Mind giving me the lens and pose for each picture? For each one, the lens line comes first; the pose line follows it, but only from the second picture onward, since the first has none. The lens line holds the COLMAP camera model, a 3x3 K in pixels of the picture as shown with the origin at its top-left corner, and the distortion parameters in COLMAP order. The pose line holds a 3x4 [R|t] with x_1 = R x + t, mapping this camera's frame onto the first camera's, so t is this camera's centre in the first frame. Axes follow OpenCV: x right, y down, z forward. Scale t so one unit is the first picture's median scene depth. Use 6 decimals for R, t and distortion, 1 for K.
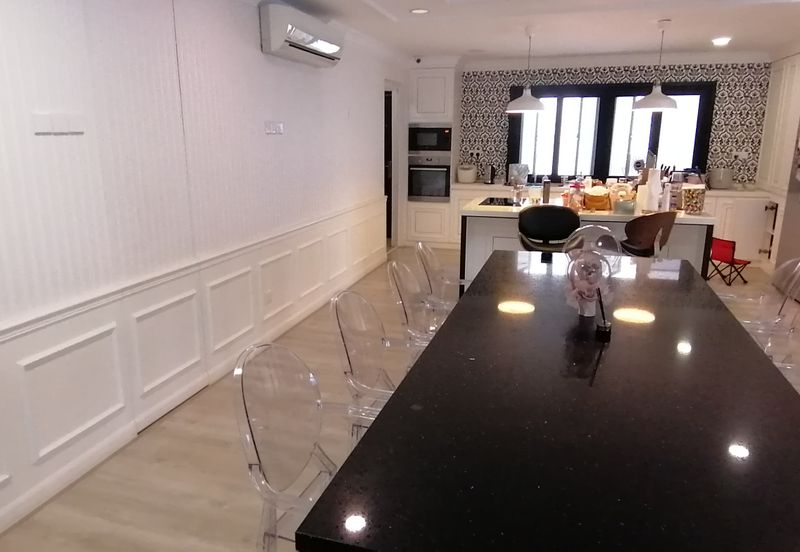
lens RADIAL K [[583.1, 0, 400.0], [0, 583.1, 276.4], [0, 0, 1]] dist [0.026891, -0.045113]
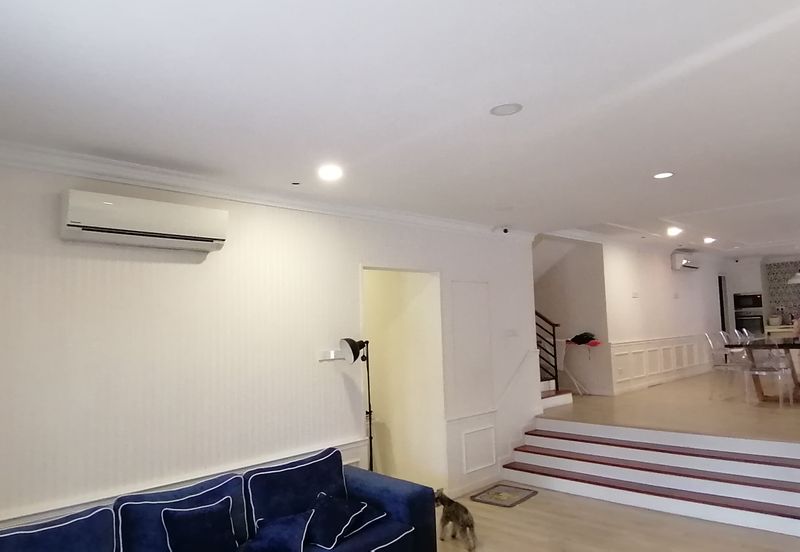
lens RADIAL K [[583.1, 0, 396.1], [0, 583.1, 280.4], [0, 0, 1]] dist [0.026891, -0.045113]
pose [[0.872845, -0.069080, -0.483083, -0.018524], [-0.080319, 0.956093, -0.281843, 0.287843], [0.481342, 0.284806, 0.828973, -0.997102]]
